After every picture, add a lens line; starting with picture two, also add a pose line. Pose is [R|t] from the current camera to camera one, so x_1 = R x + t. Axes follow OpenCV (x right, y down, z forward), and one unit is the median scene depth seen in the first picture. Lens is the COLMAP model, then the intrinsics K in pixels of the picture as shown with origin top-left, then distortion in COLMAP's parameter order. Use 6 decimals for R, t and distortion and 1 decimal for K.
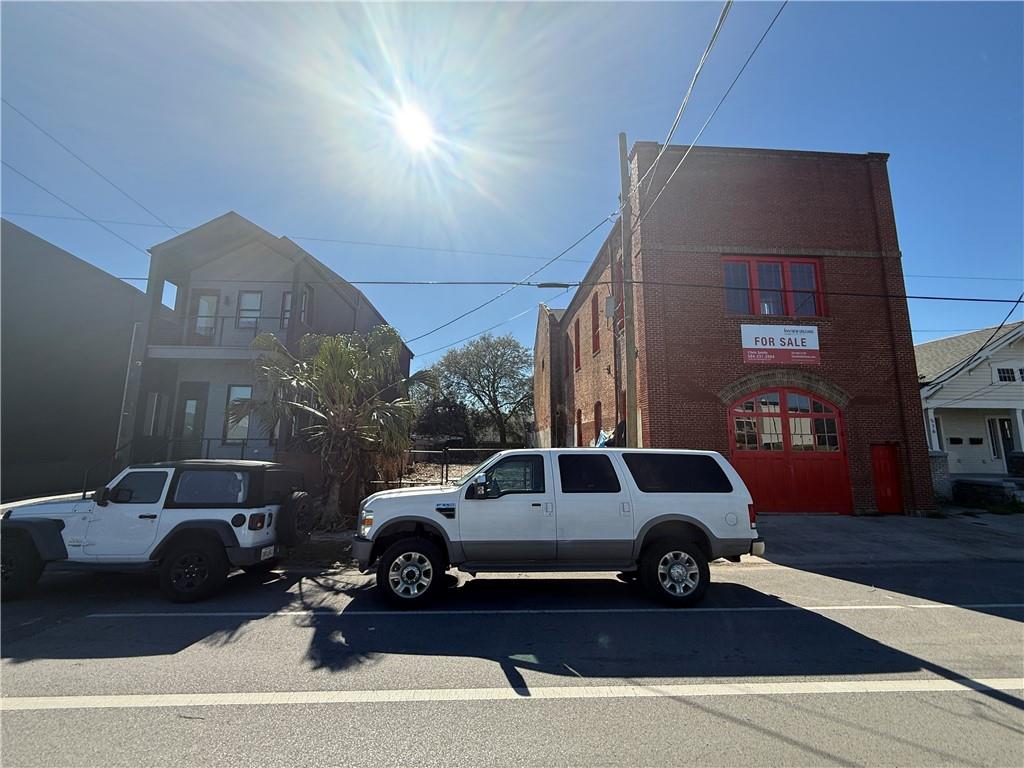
lens RADIAL K [[406.5, 0, 512.0], [0, 406.5, 384.0], [0, 0, 1]] dist [-0.001870, 0.000078]
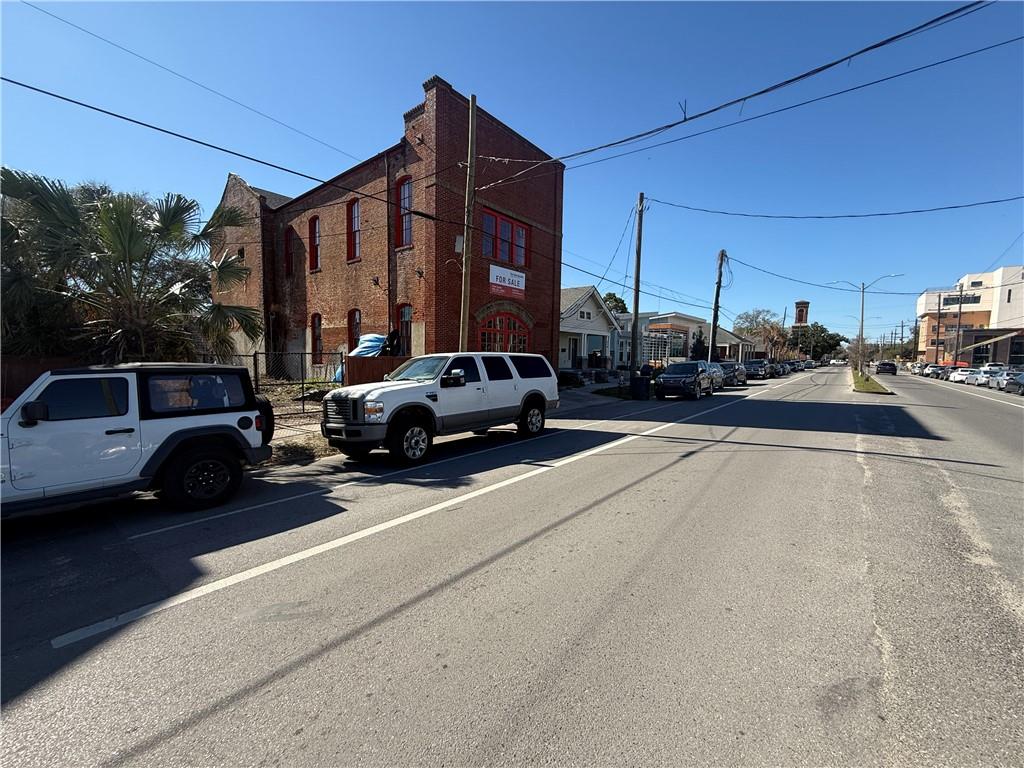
lens RADIAL K [[406.5, 0, 512.0], [0, 406.5, 384.0], [0, 0, 1]] dist [-0.001870, 0.000078]
pose [[0.673924, -0.048836, 0.737185, -0.512027], [-0.122139, 0.976718, 0.176362, -0.003205], [-0.728635, -0.208893, 0.652269, -0.045292]]
